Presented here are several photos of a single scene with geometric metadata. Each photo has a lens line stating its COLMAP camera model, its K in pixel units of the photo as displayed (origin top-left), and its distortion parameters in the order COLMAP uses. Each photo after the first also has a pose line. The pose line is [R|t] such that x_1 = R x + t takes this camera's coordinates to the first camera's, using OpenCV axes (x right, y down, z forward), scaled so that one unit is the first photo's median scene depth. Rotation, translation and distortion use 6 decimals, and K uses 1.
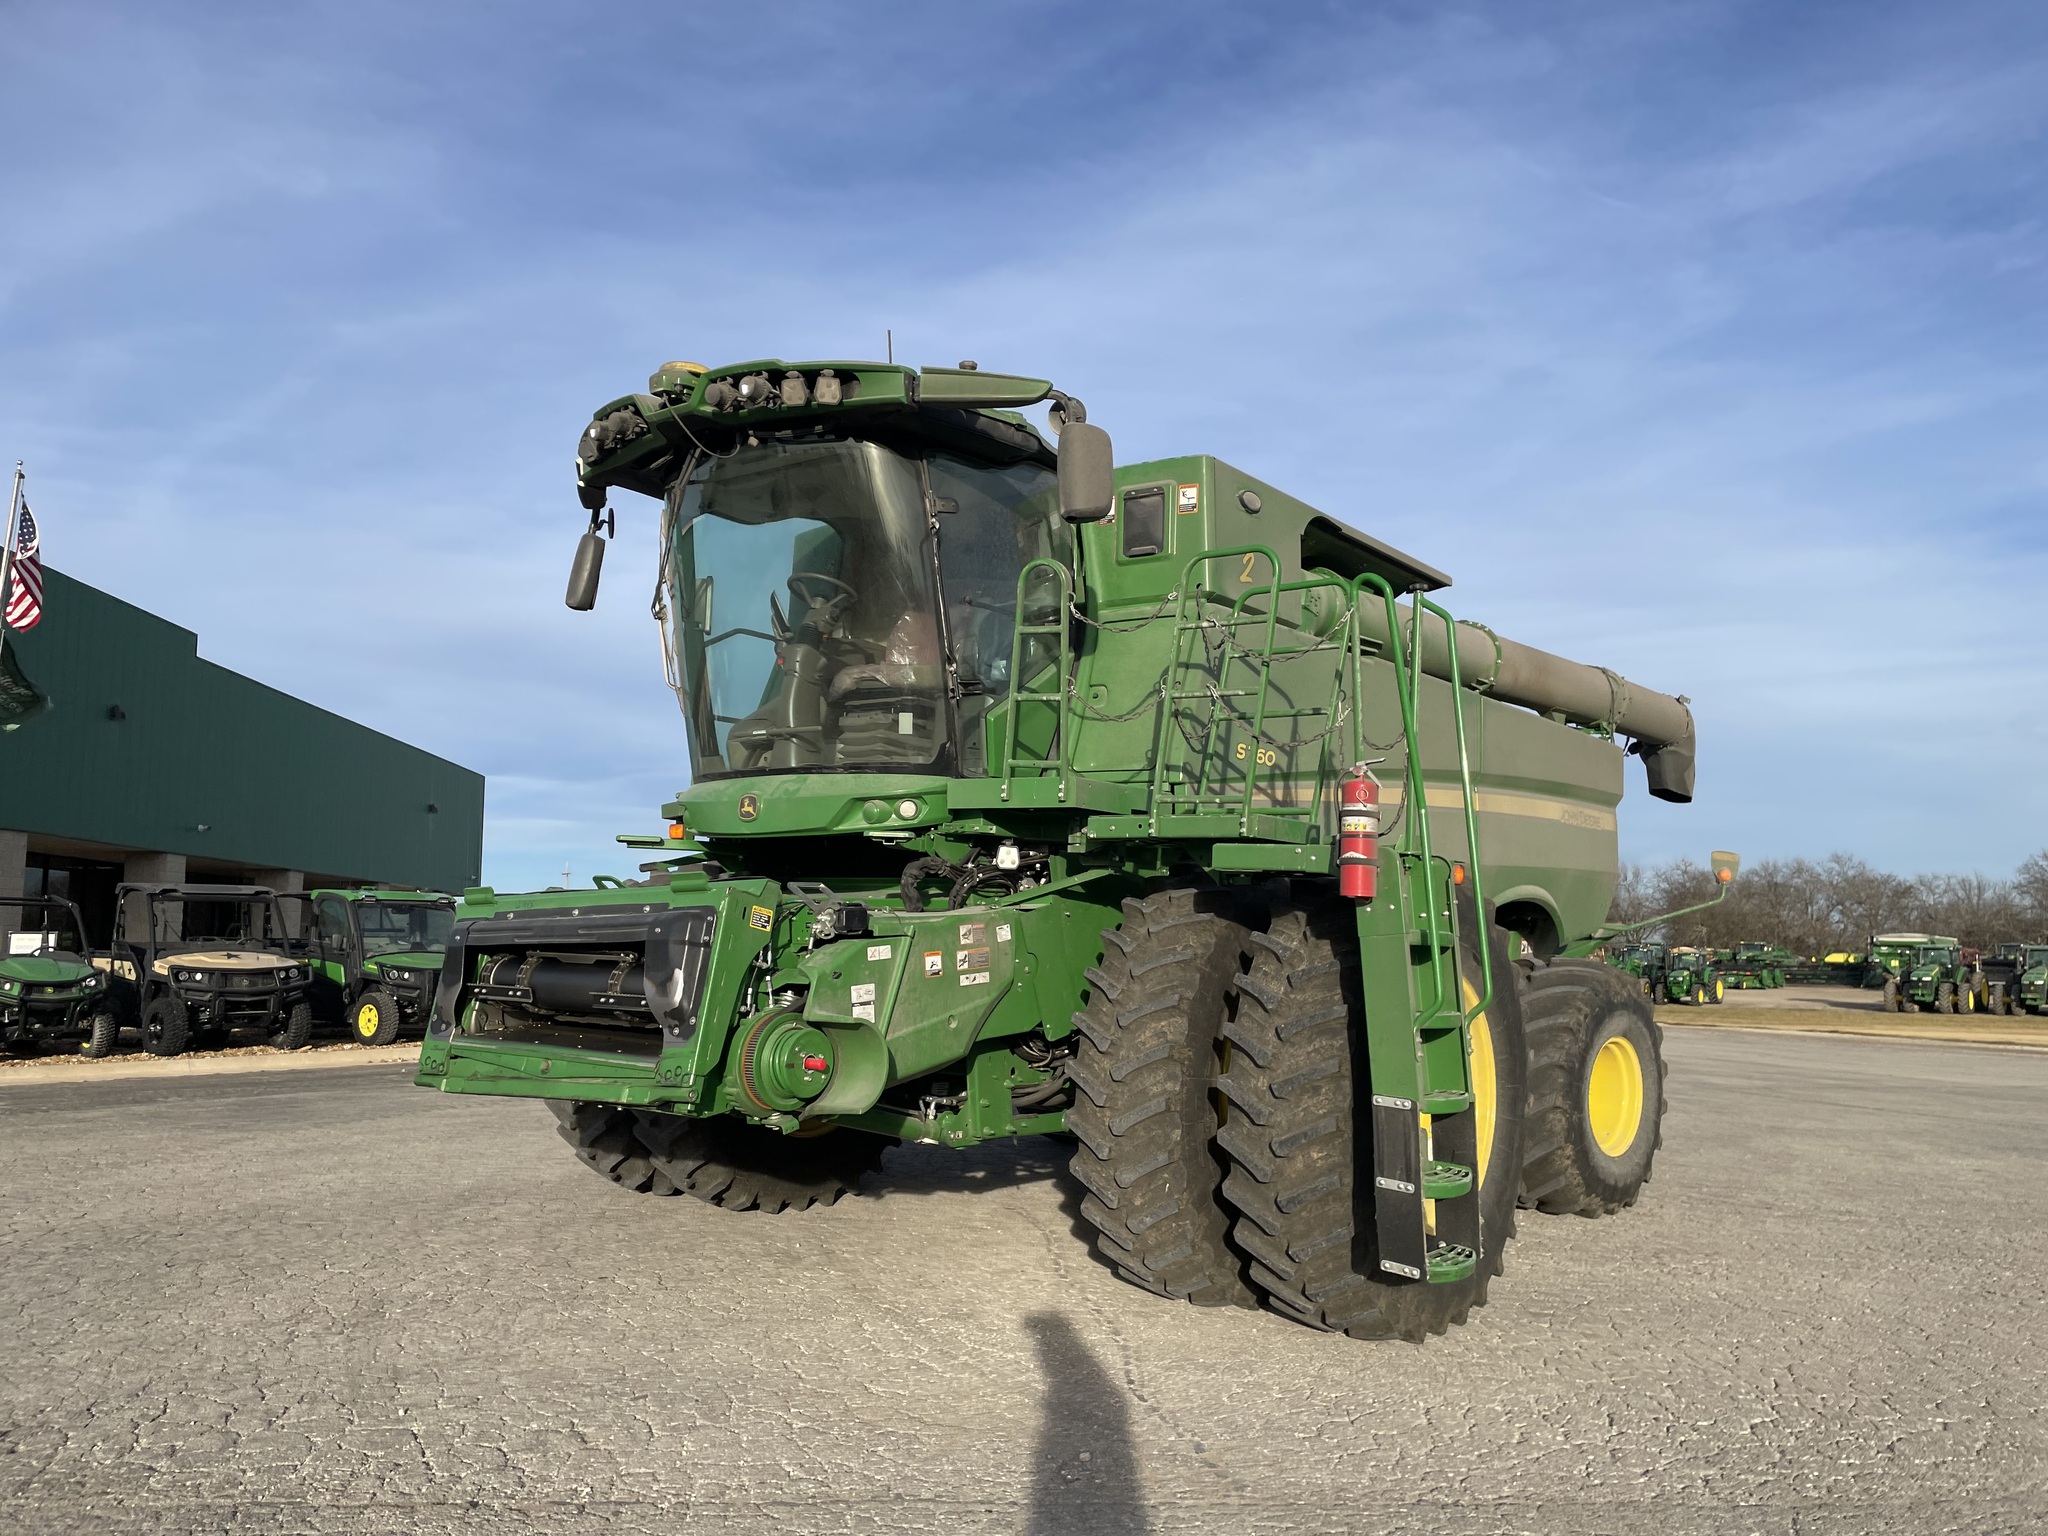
lens RADIAL K [[1538.8, 0, 1021.8], [0, 1538.8, 780.3], [0, 0, 1]] dist [0.084027, -0.103907]
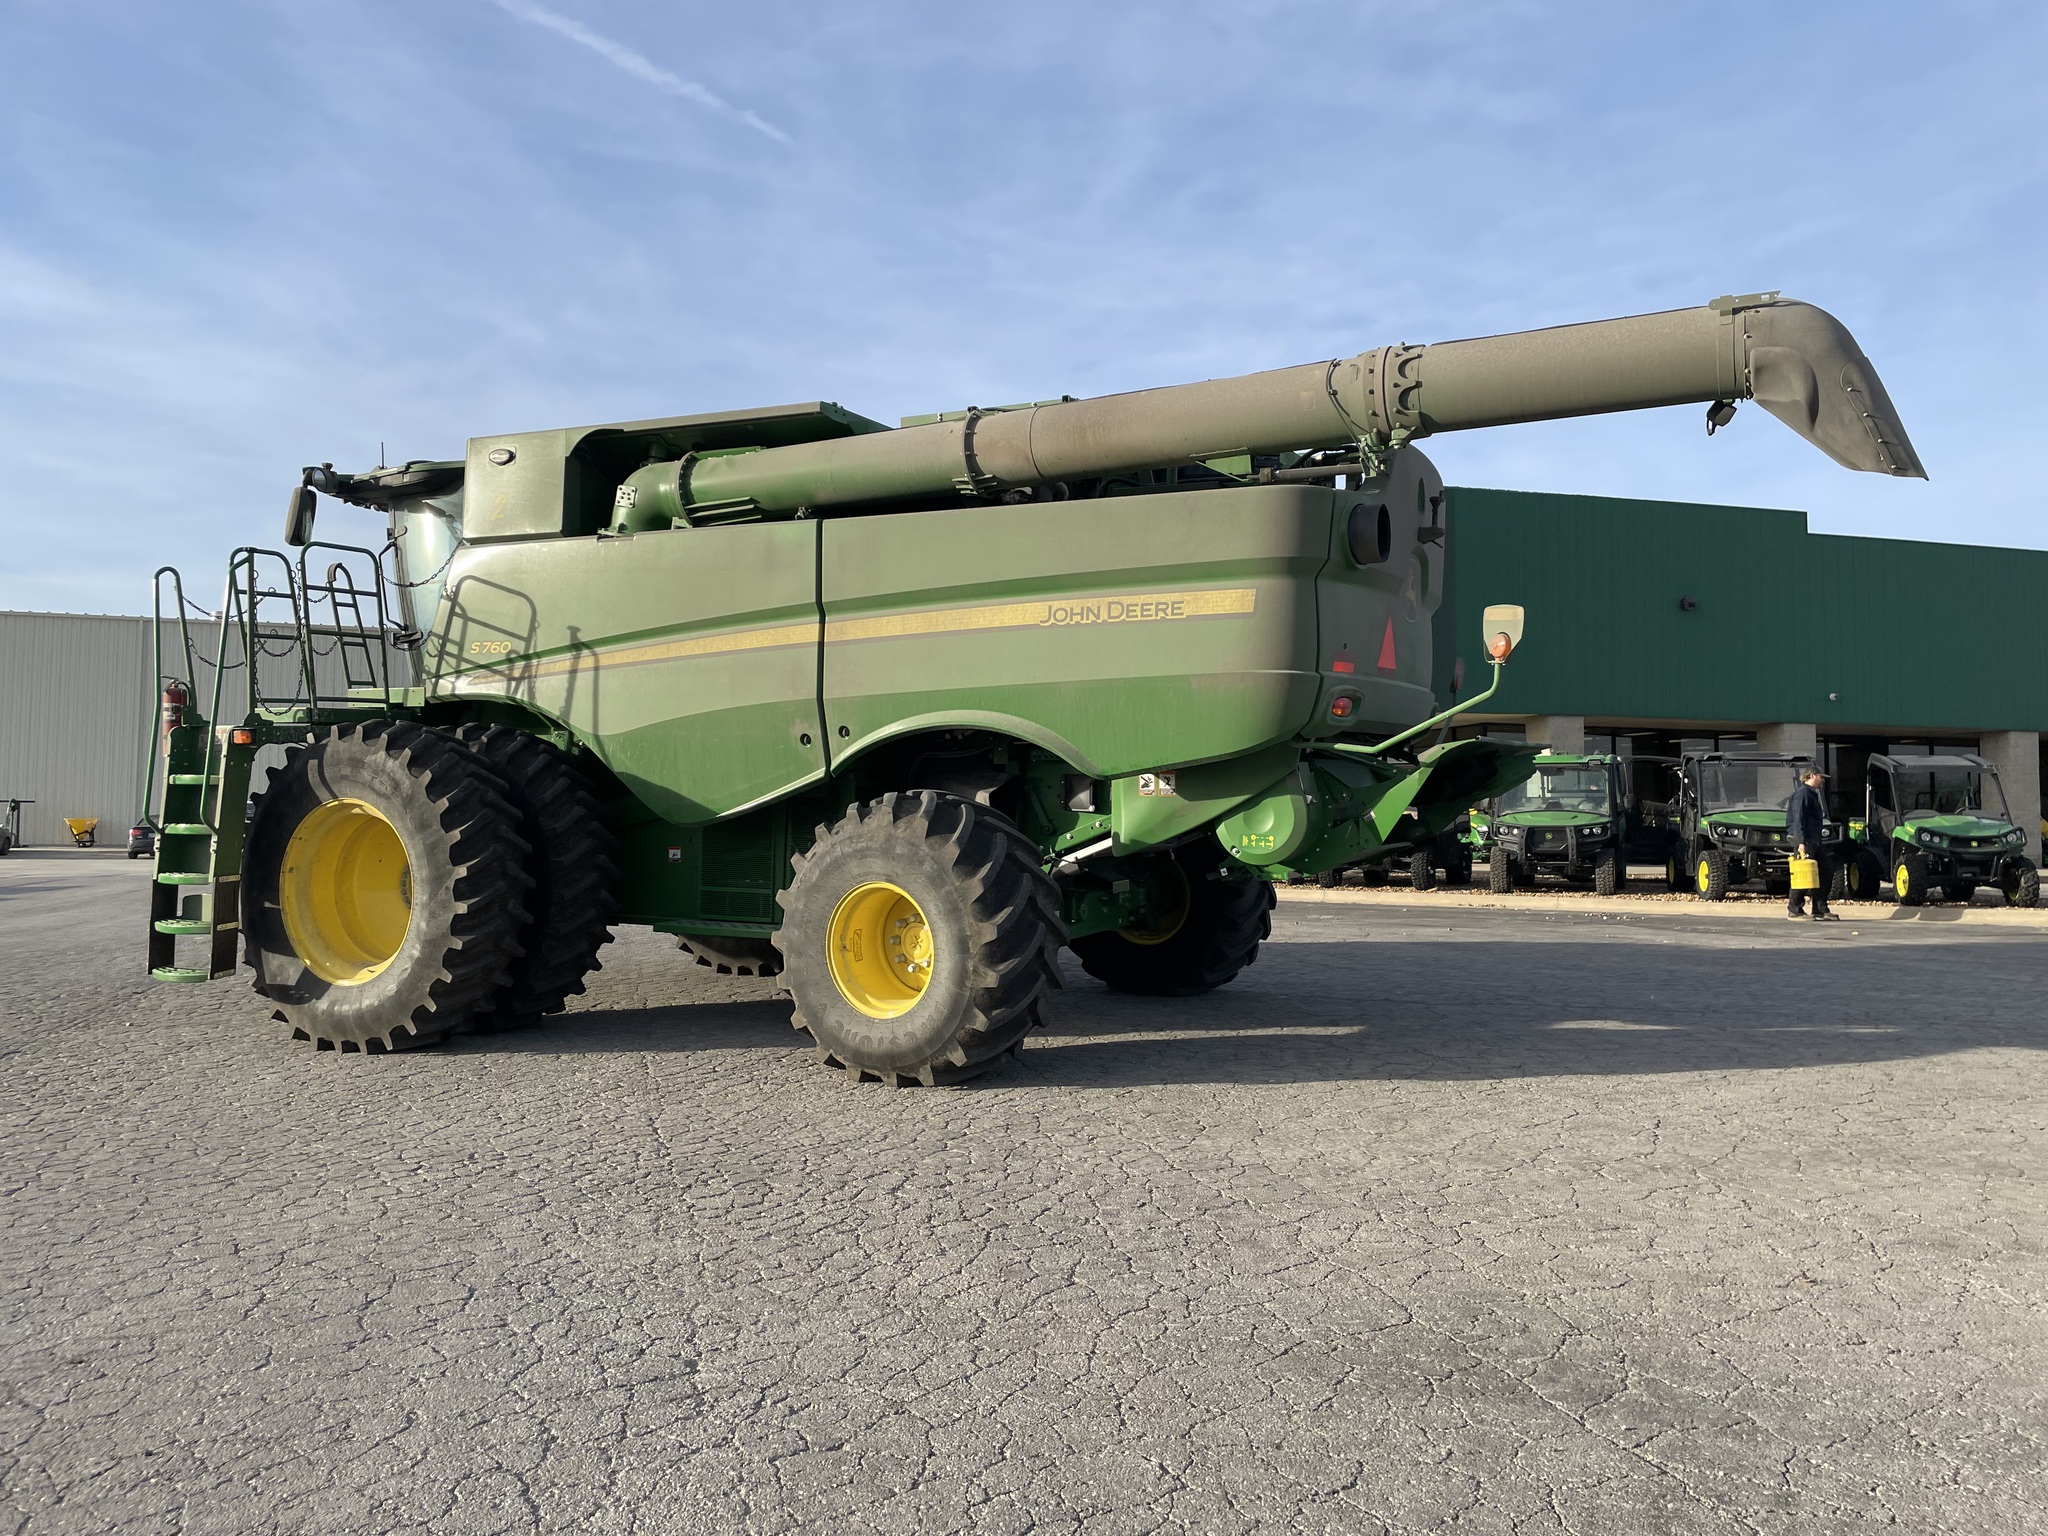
lens RADIAL K [[1538.8, 0, 1054.0], [0, 1538.8, 743.0], [0, 0, 1]] dist [0.084027, -0.103907]
pose [[0.217763, -0.043551, -0.975030, 1.725698], [0.106253, 0.994124, -0.020673, 0.160586], [0.970201, -0.099098, 0.221110, 1.266551]]
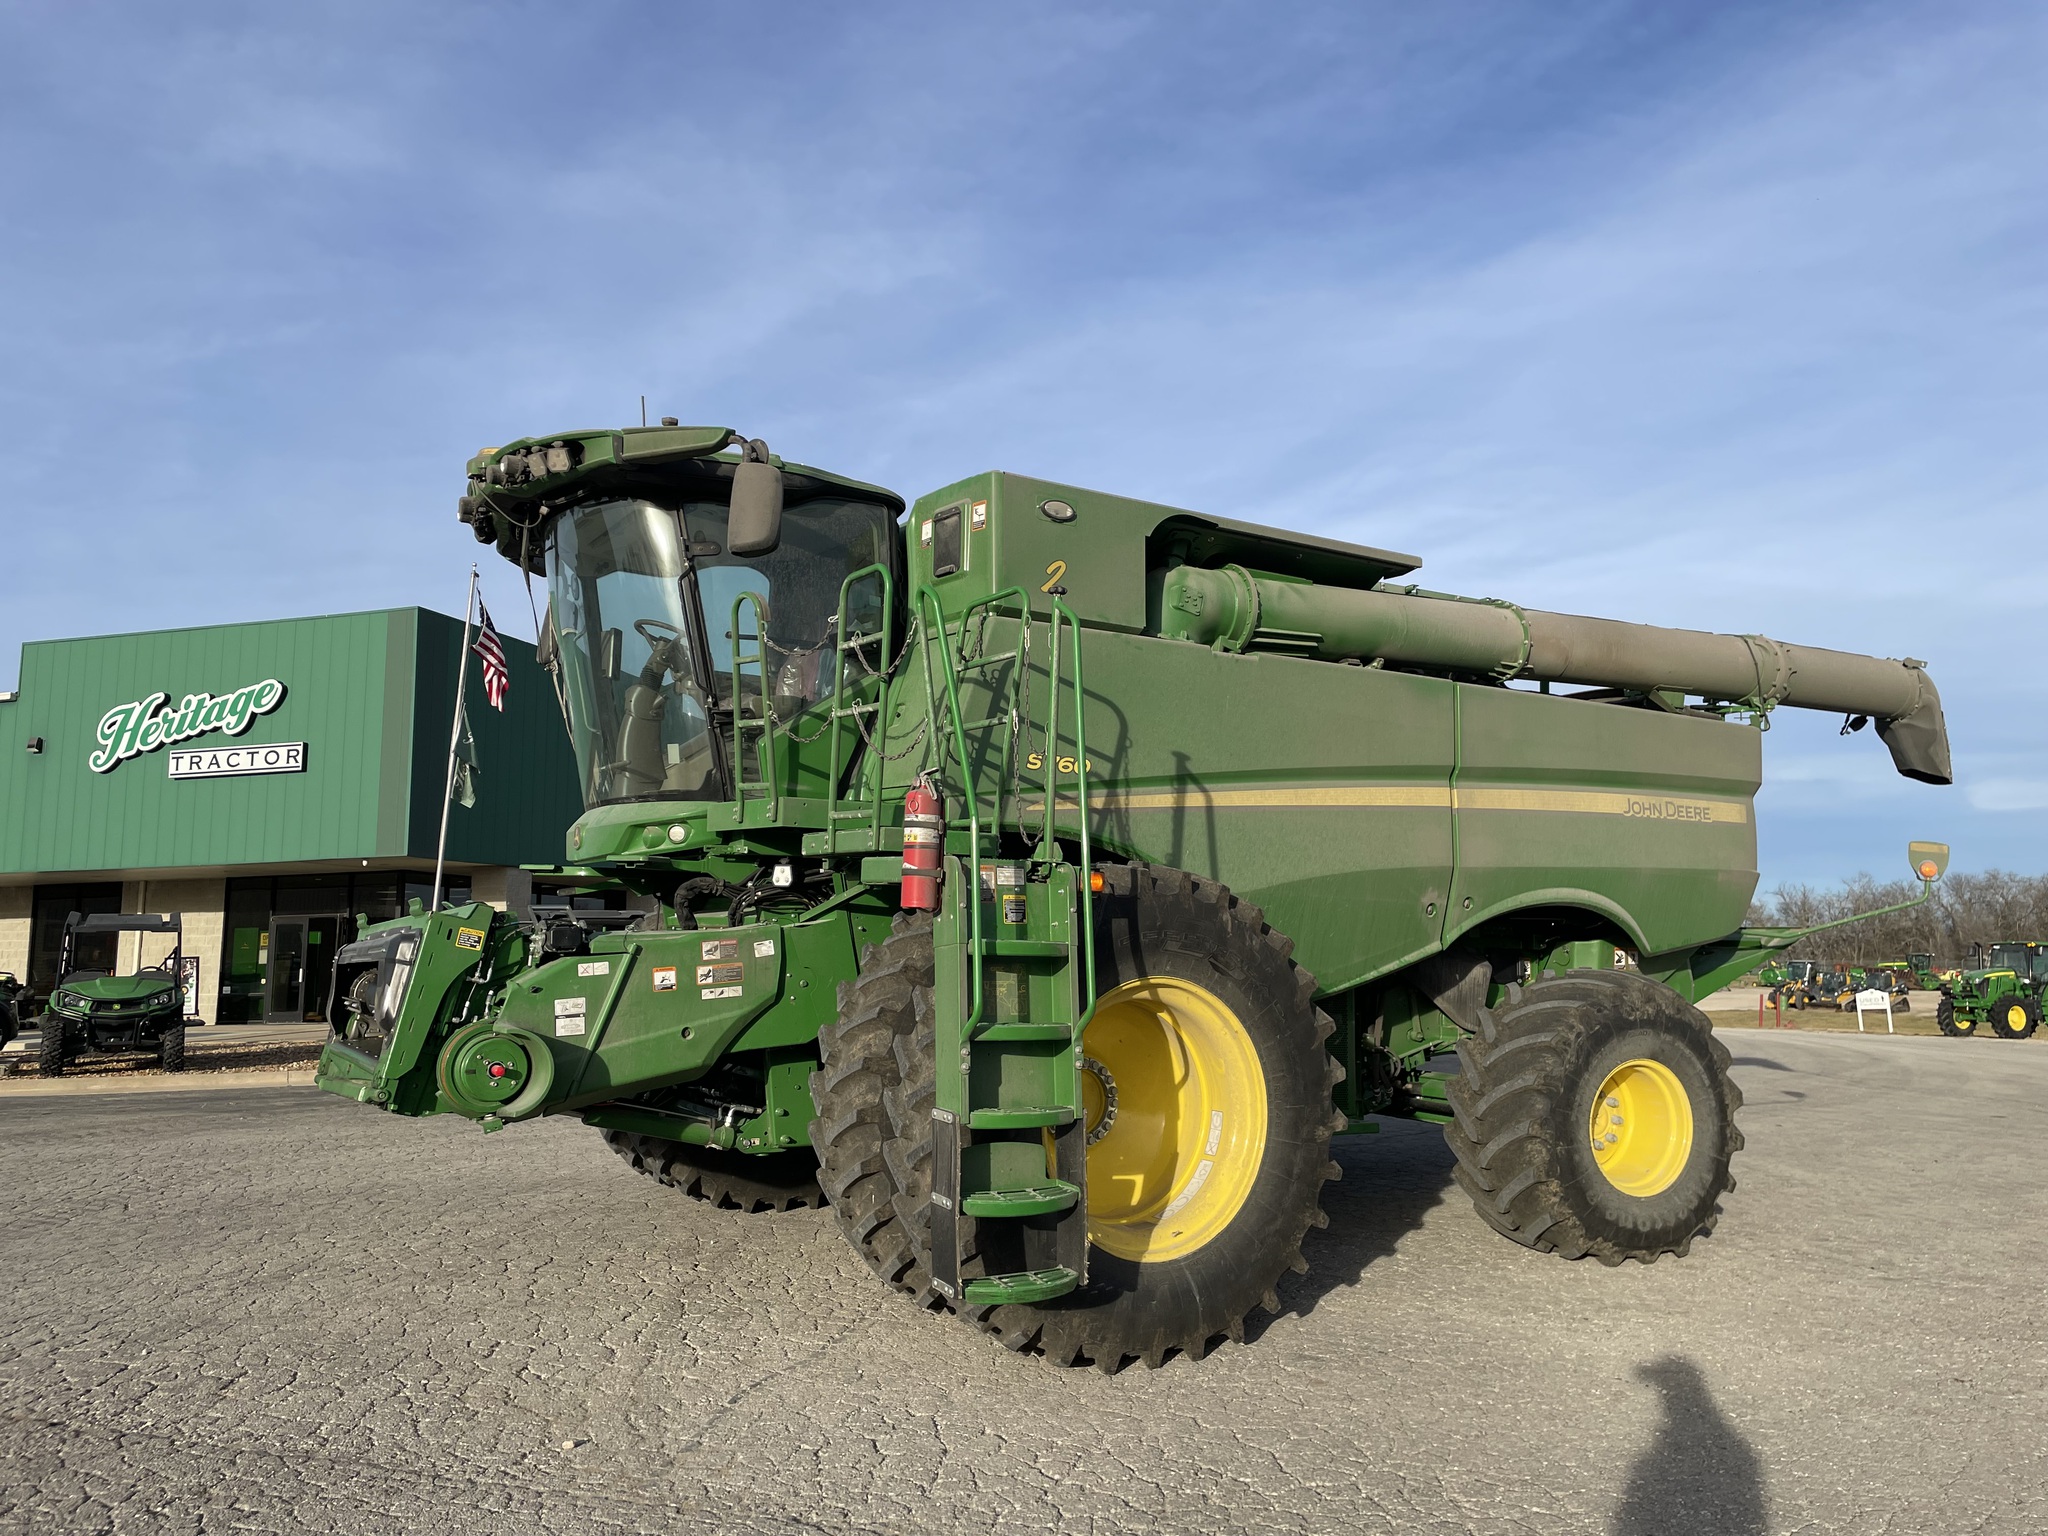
lens RADIAL K [[1538.8, 0, 1020.7], [0, 1538.8, 749.4], [0, 0, 1]] dist [0.084027, -0.103907]
pose [[0.936210, -0.054333, -0.347217, 0.511701], [0.044324, 0.998342, -0.036712, 0.009808], [0.348636, 0.018980, 0.937066, 0.070266]]
